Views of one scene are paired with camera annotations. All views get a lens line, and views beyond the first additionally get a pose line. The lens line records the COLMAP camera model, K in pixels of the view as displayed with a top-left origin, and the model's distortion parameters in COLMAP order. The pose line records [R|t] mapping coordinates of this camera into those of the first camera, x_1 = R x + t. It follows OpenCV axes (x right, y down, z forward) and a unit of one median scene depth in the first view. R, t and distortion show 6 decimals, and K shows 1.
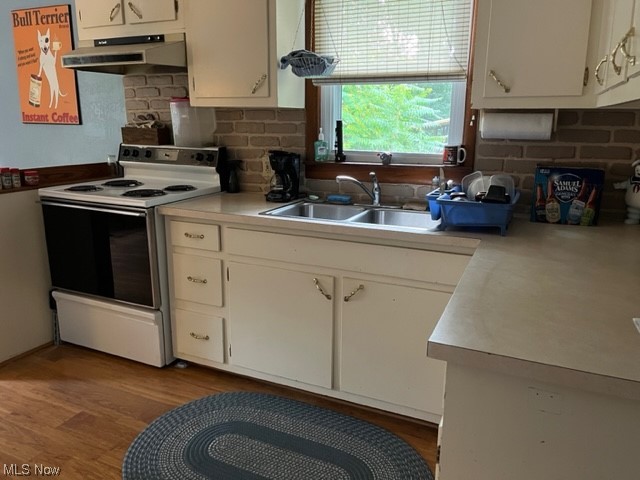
lens RADIAL K [[483.5, 0, 324.1], [0, 483.5, 241.5], [0, 0, 1]] dist [-0.010095, -0.045284]
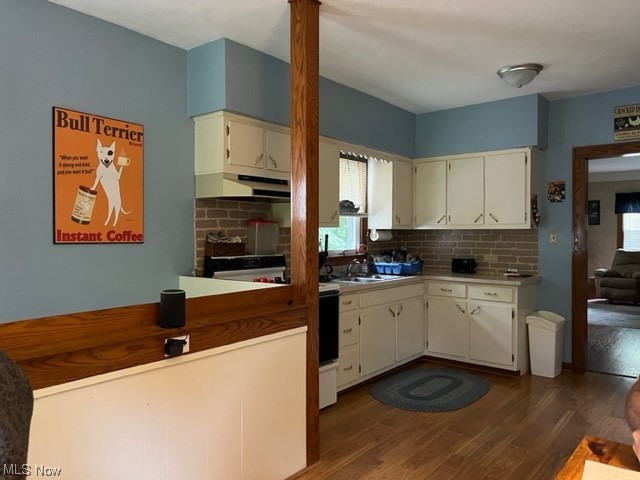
lens RADIAL K [[483.5, 0, 320.4], [0, 483.5, 239.9], [0, 0, 1]] dist [-0.010095, -0.045284]
pose [[0.281171, -0.032444, 0.959109, -1.349339], [0.235968, 0.971082, -0.036327, -0.132381], [-0.930195, 0.236533, 0.280696, 0.403025]]
